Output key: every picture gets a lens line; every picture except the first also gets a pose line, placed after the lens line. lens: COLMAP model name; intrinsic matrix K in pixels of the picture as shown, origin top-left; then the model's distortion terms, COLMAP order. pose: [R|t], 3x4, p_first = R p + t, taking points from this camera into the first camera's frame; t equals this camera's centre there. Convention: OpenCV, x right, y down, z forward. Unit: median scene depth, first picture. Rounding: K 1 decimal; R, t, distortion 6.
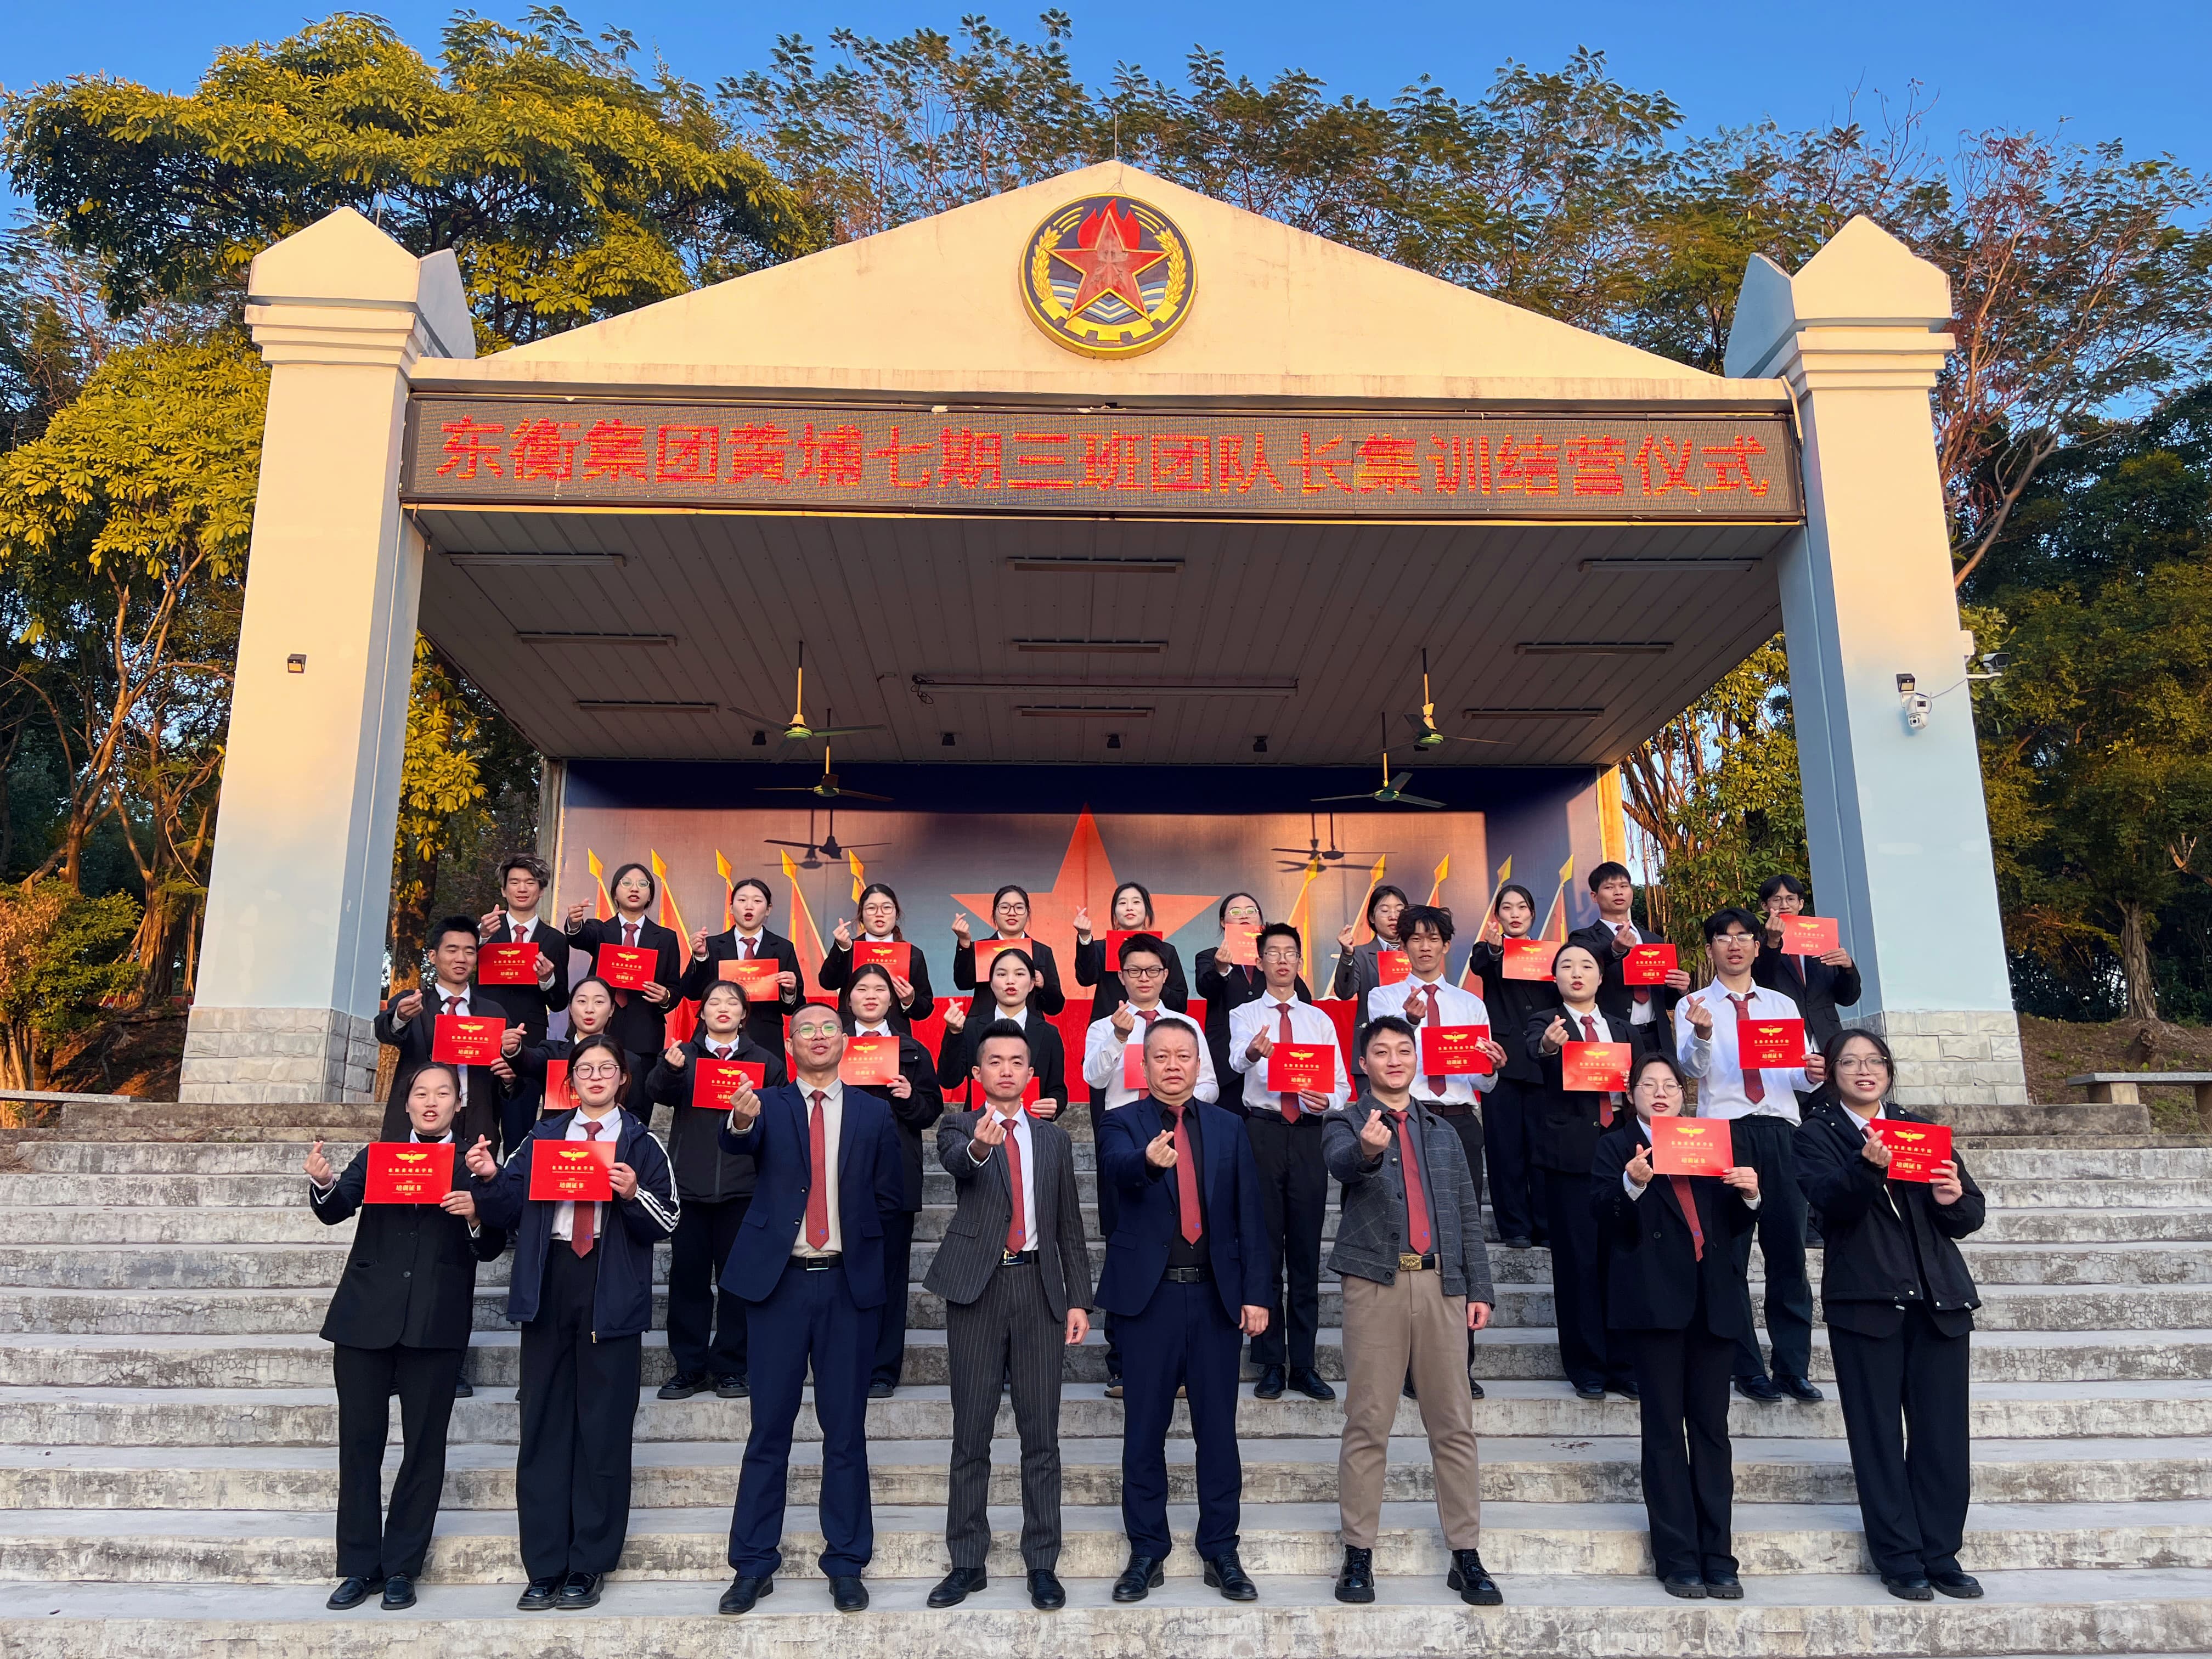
lens RADIAL K [[1663.9, 0, 1106.0], [0, 1663.9, 829.5], [0, 0, 1]] dist [0.074165, -0.109787]
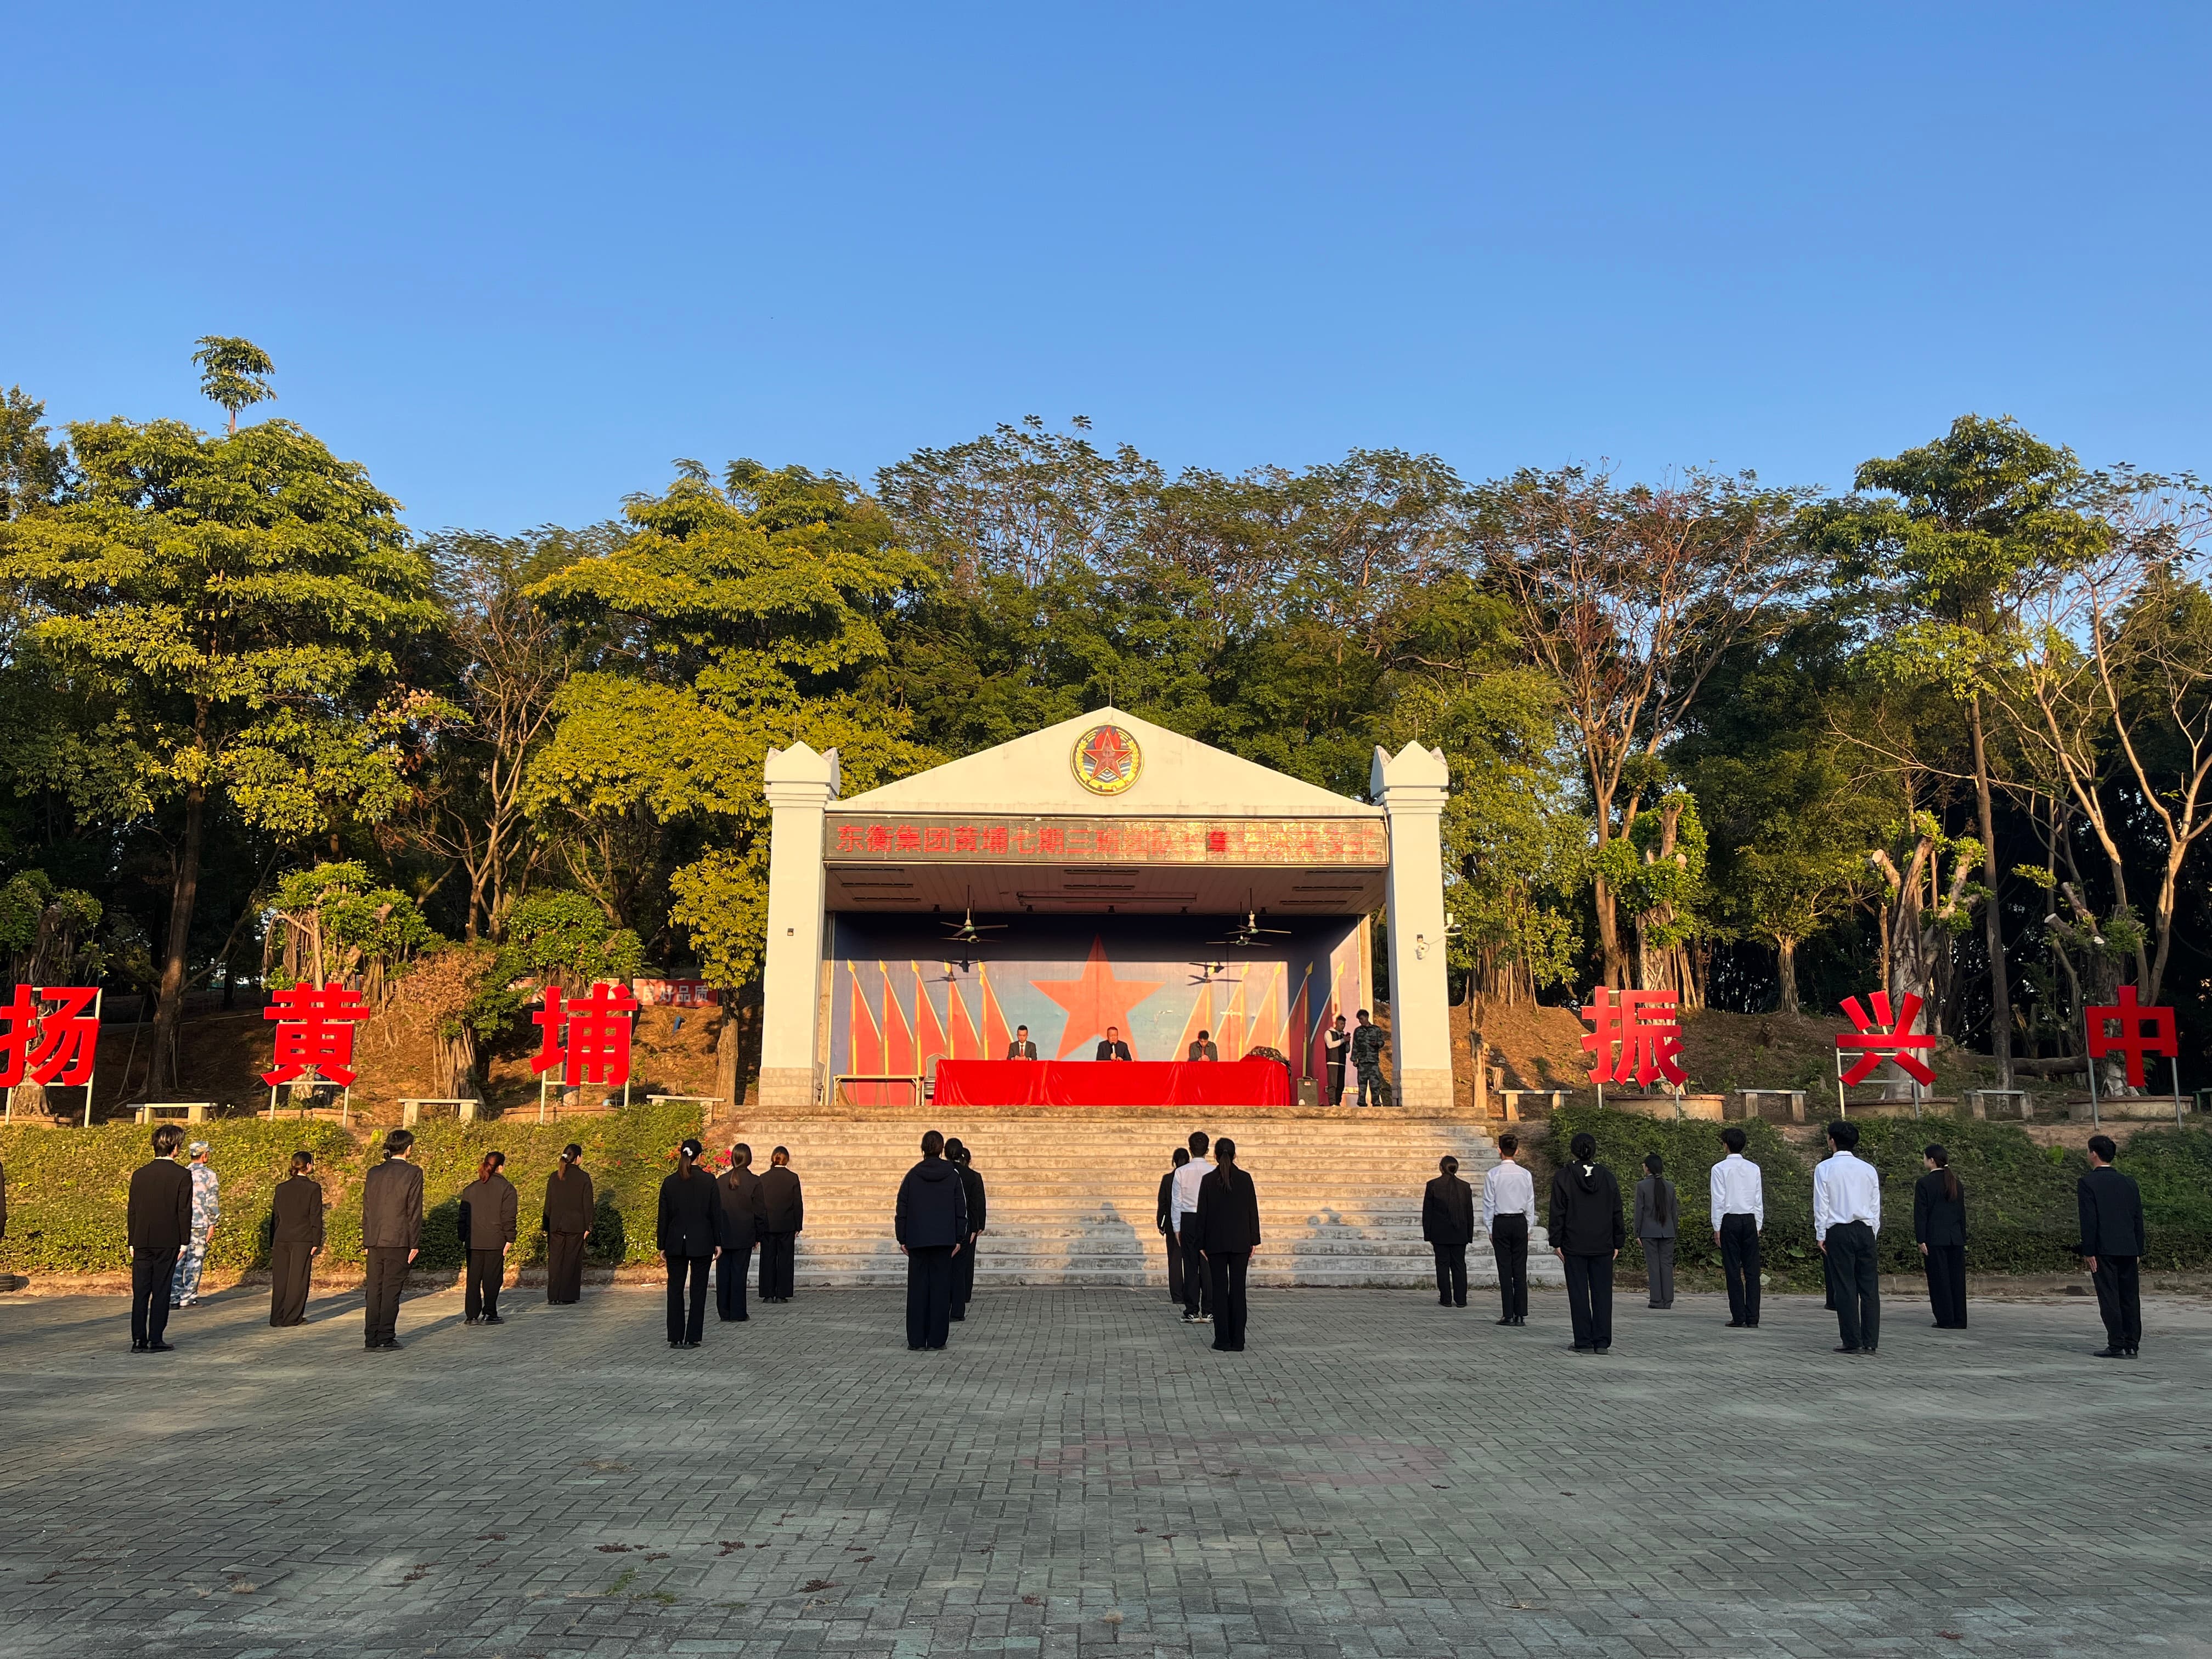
lens RADIAL K [[1663.9, 0, 1106.0], [0, 1663.9, 829.5], [0, 0, 1]] dist [0.074165, -0.109787]
pose [[0.999928, -0.001380, -0.011953, 0.028270], [0.002042, 0.998451, 0.055607, -0.365107], [0.011857, -0.055628, 0.998381, -1.406550]]
